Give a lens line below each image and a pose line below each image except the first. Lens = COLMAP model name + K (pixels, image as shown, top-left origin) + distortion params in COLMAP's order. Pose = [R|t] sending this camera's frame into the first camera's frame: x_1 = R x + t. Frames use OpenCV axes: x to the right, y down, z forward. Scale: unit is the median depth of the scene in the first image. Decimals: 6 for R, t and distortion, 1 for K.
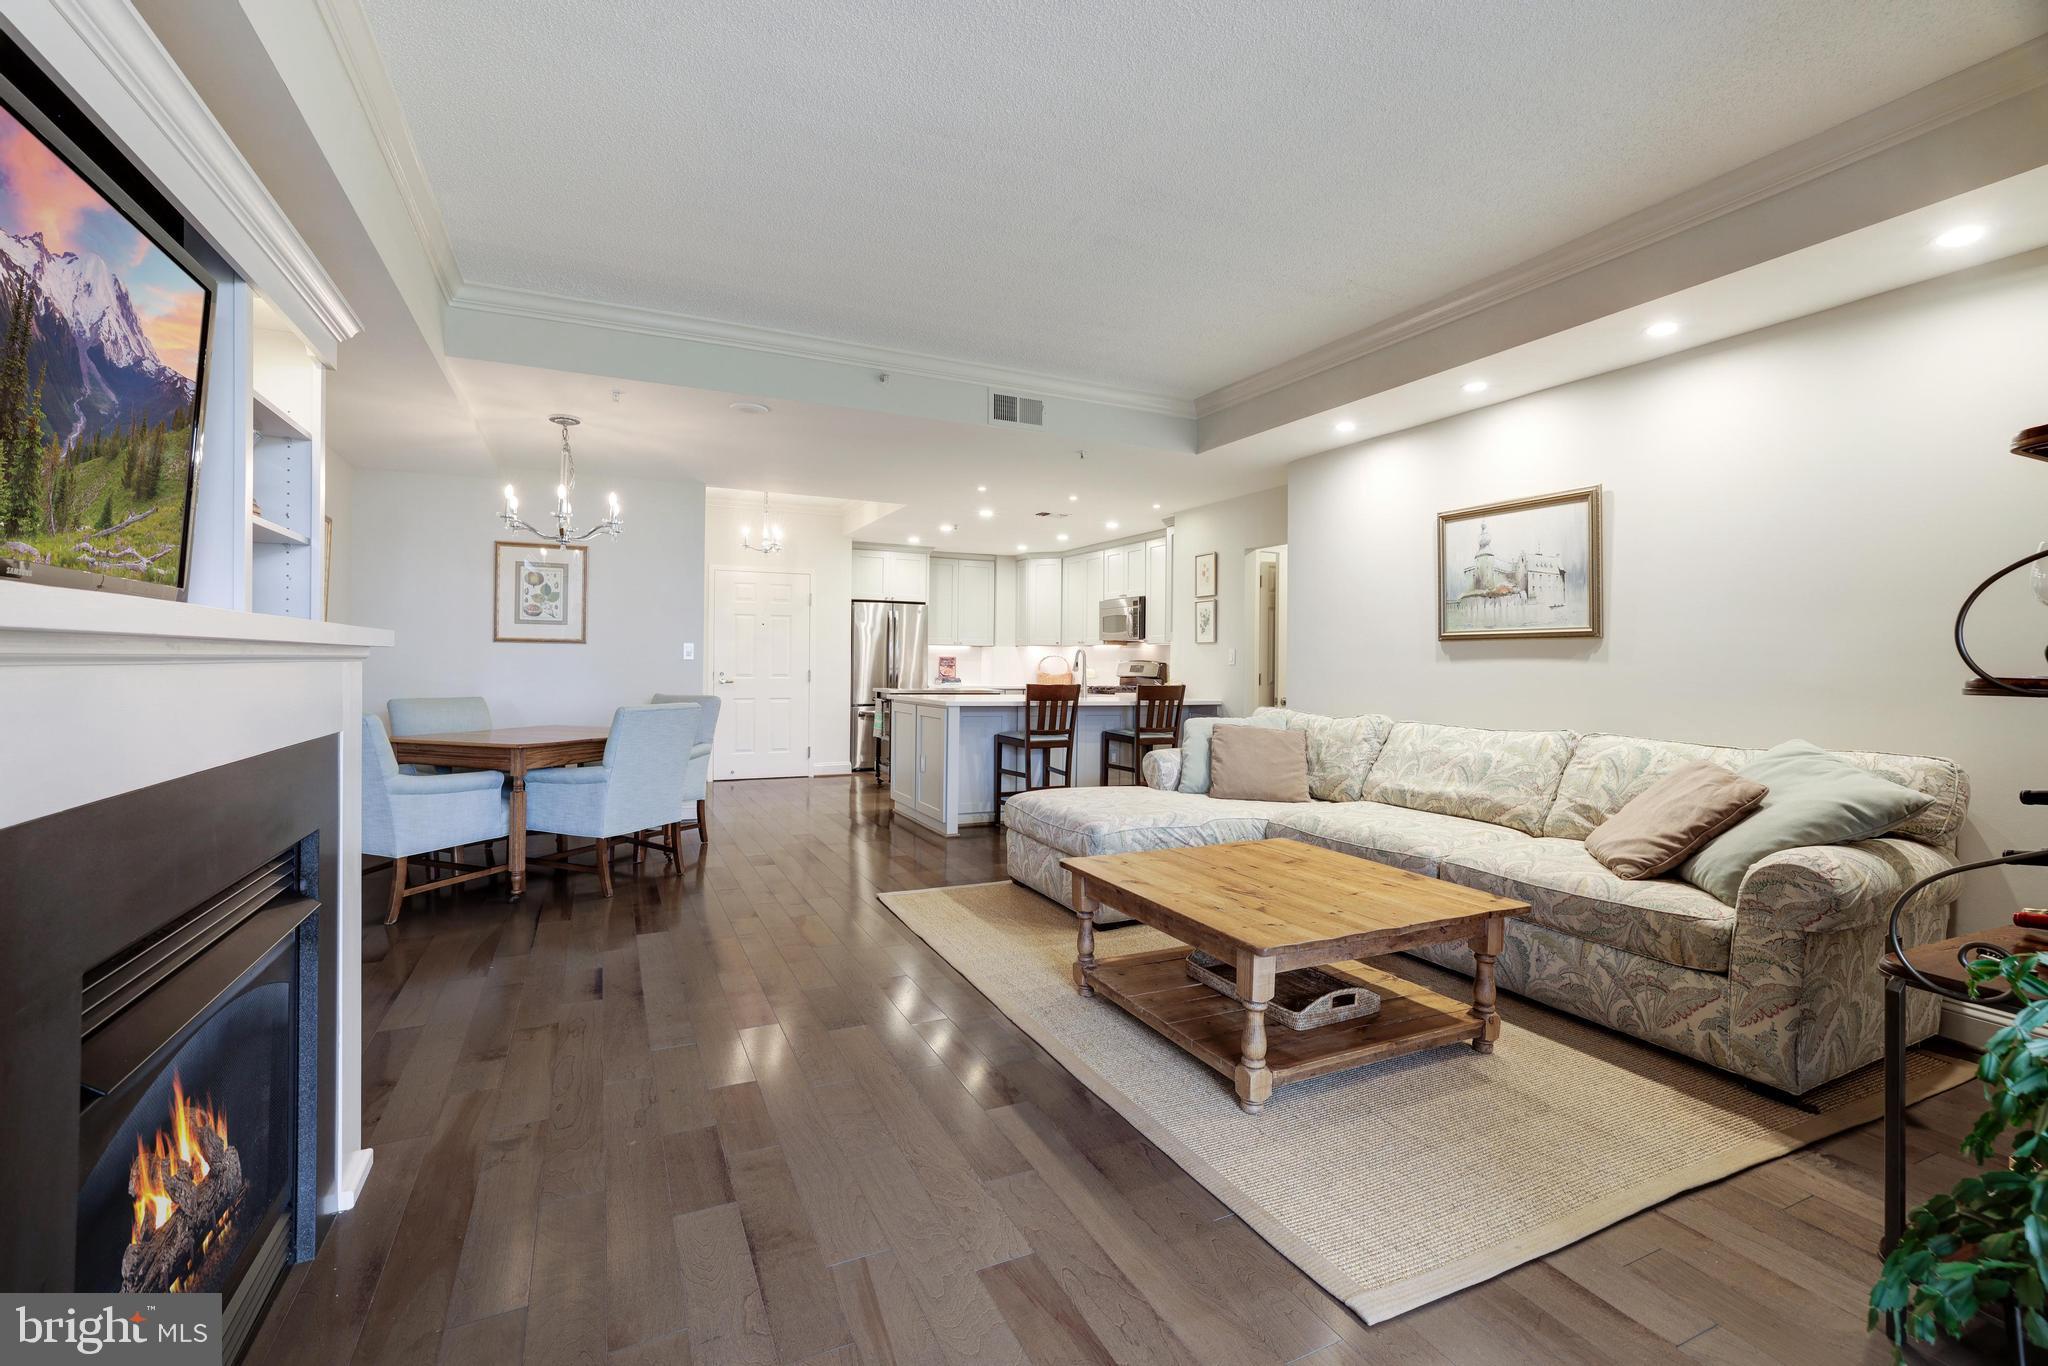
lens RADIAL K [[888.4, 0, 1012.3], [0, 888.4, 669.5], [0, 0, 1]] dist [-0.031054, 0.011543]
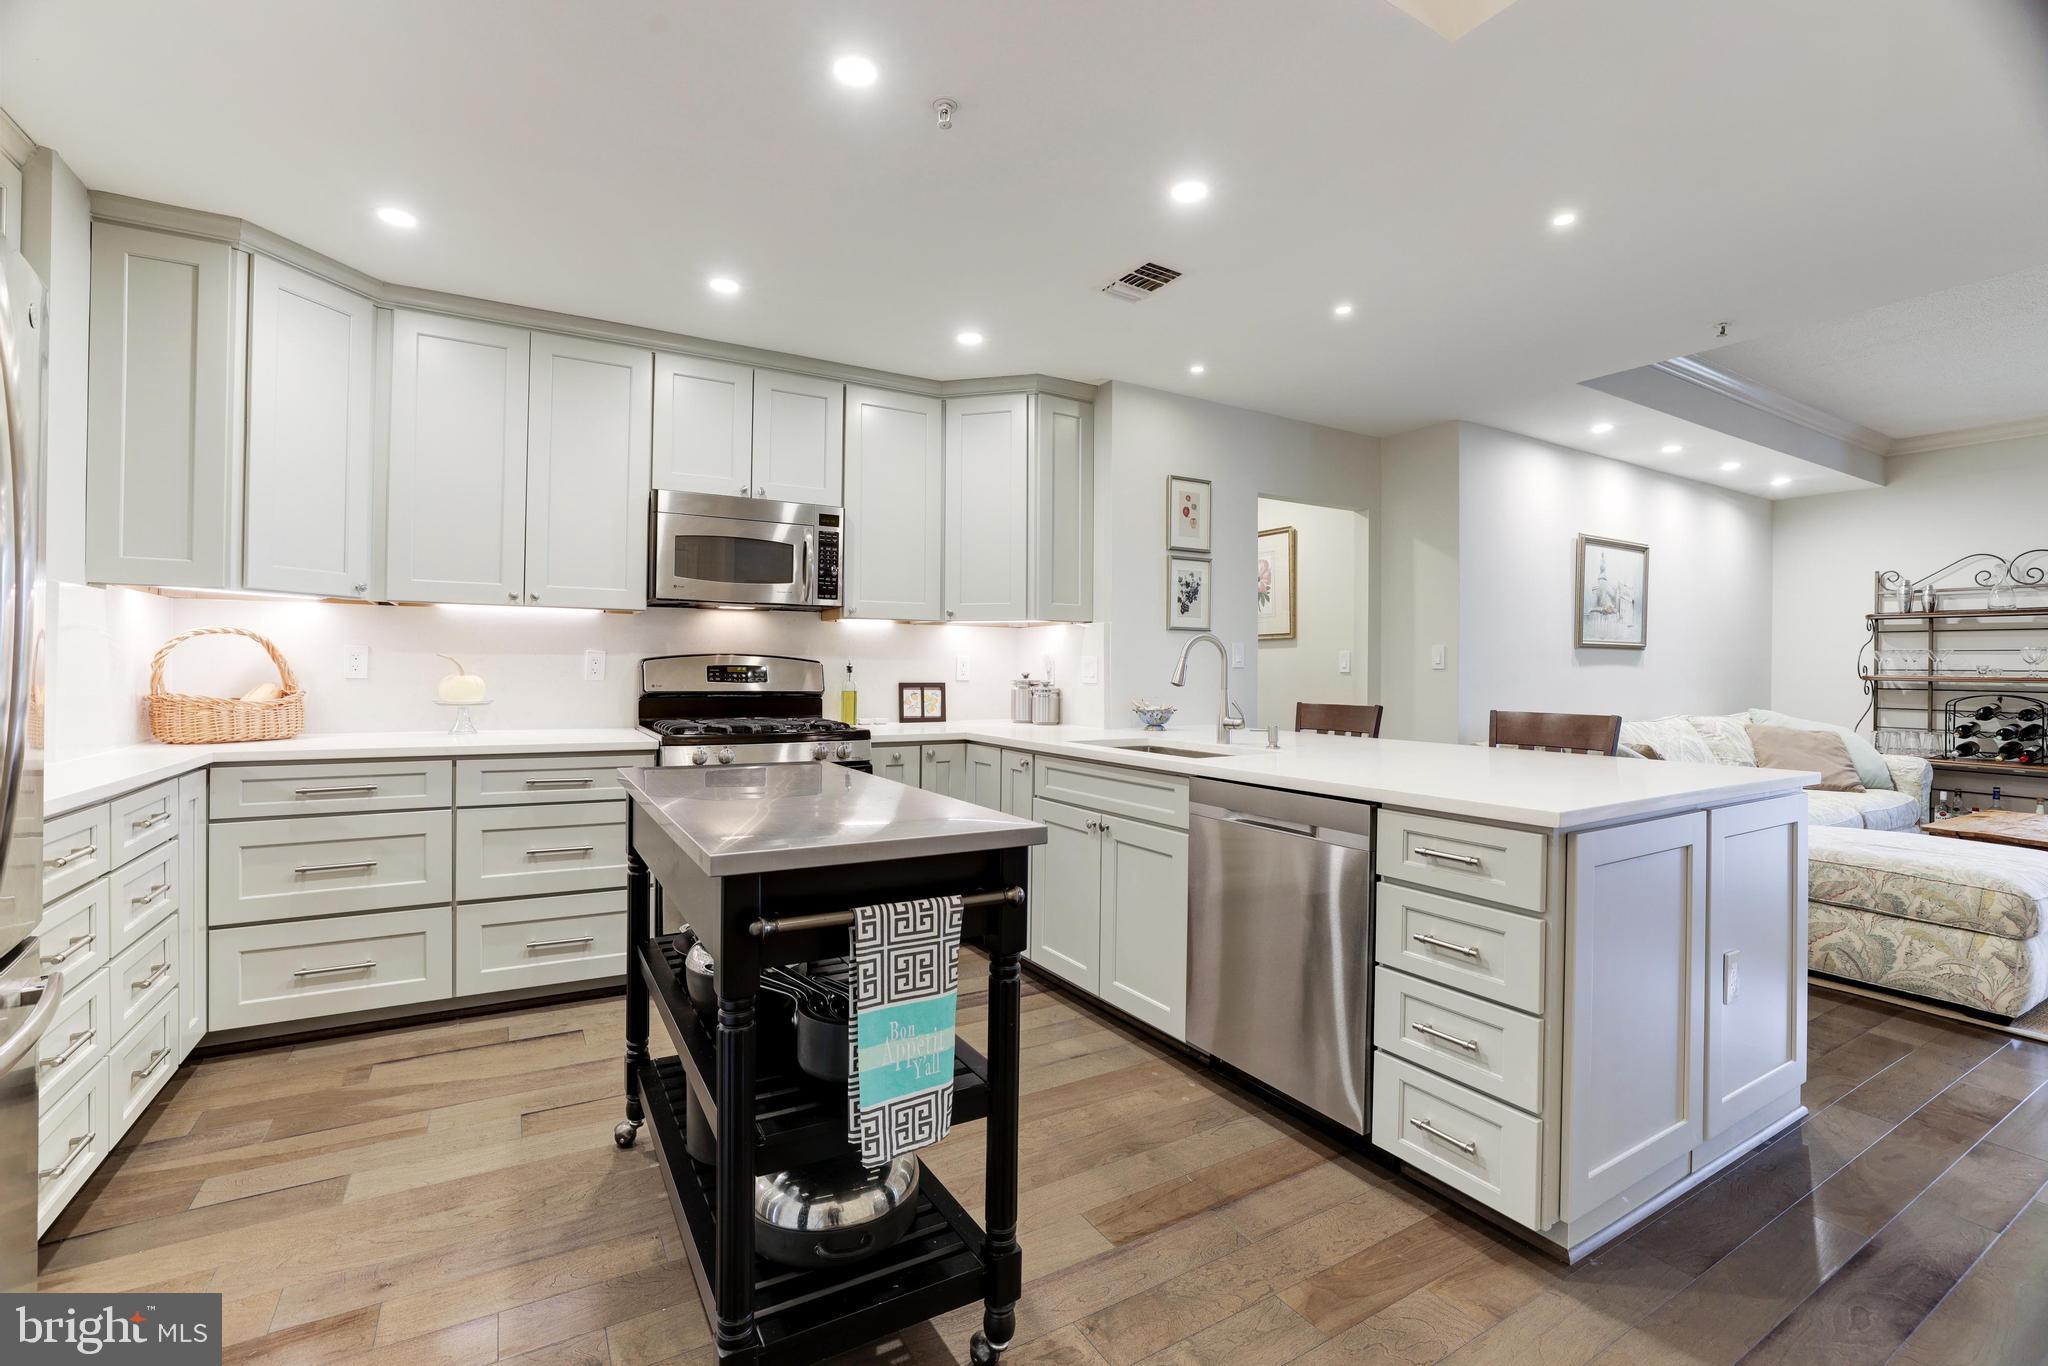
lens RADIAL K [[888.4, 0, 1017.5], [0, 888.4, 661.6], [0, 0, 1]] dist [-0.031054, 0.011543]
pose [[-0.096150, -0.007902, 0.995336, -0.525255], [-0.004292, 0.999962, 0.007524, -0.019061], [-0.995358, -0.003549, -0.096180, 1.705944]]
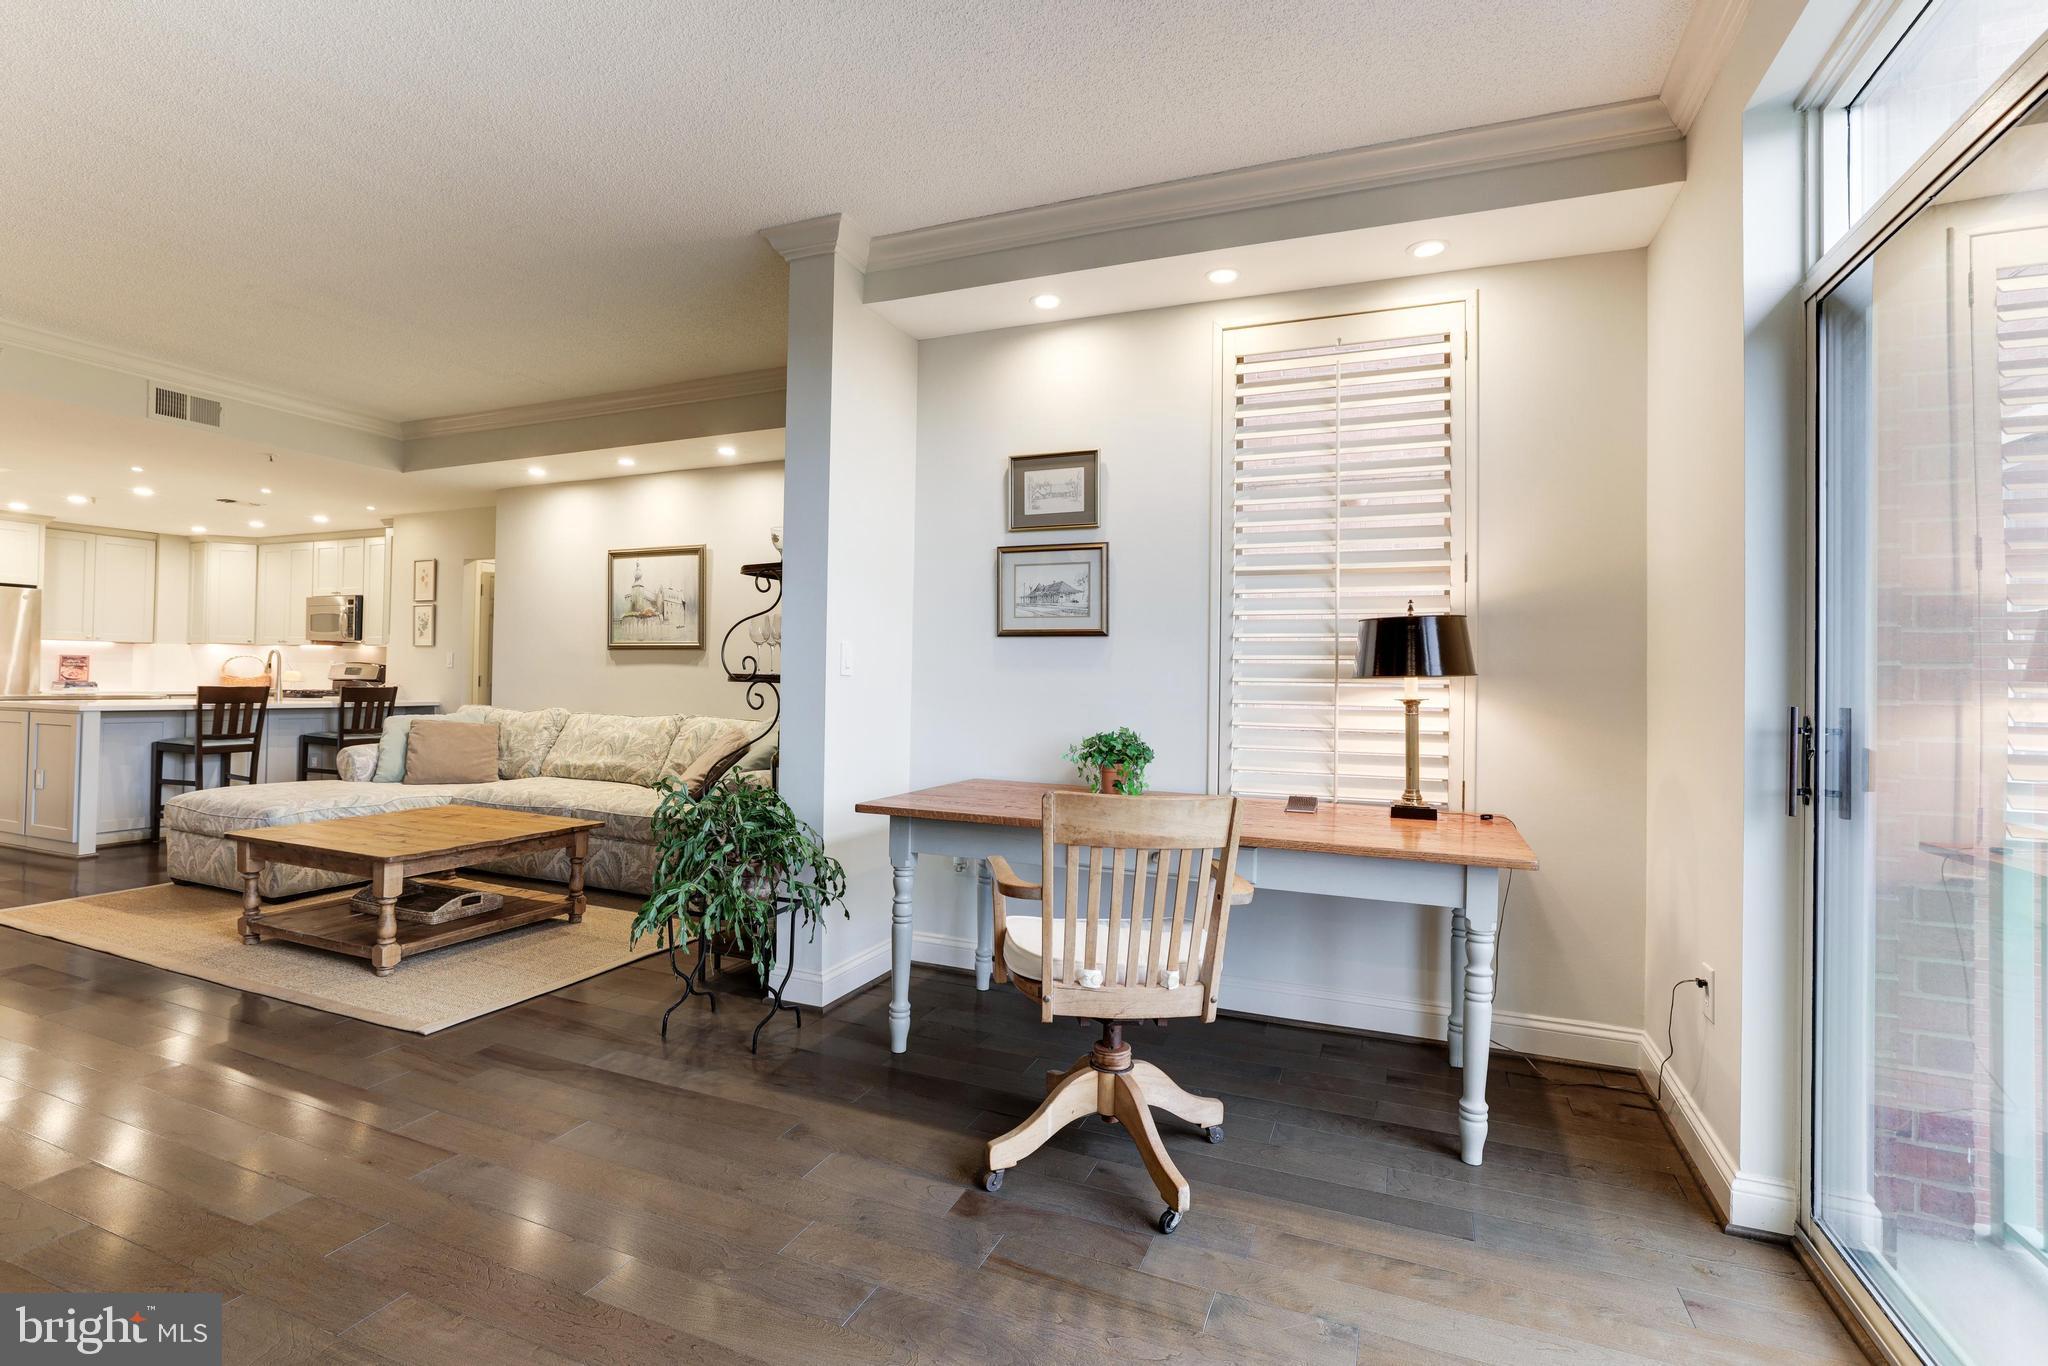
lens RADIAL K [[985.6, 0, 997.5], [0, 985.6, 662.0], [0, 0, 1]] dist [-0.001726, 0.004951]
pose [[0.772604, 0.009747, 0.634813, 0.008483], [-0.002366, 0.999919, -0.012473, 0.002175], [-0.634883, 0.008134, 0.772565, -0.445306]]
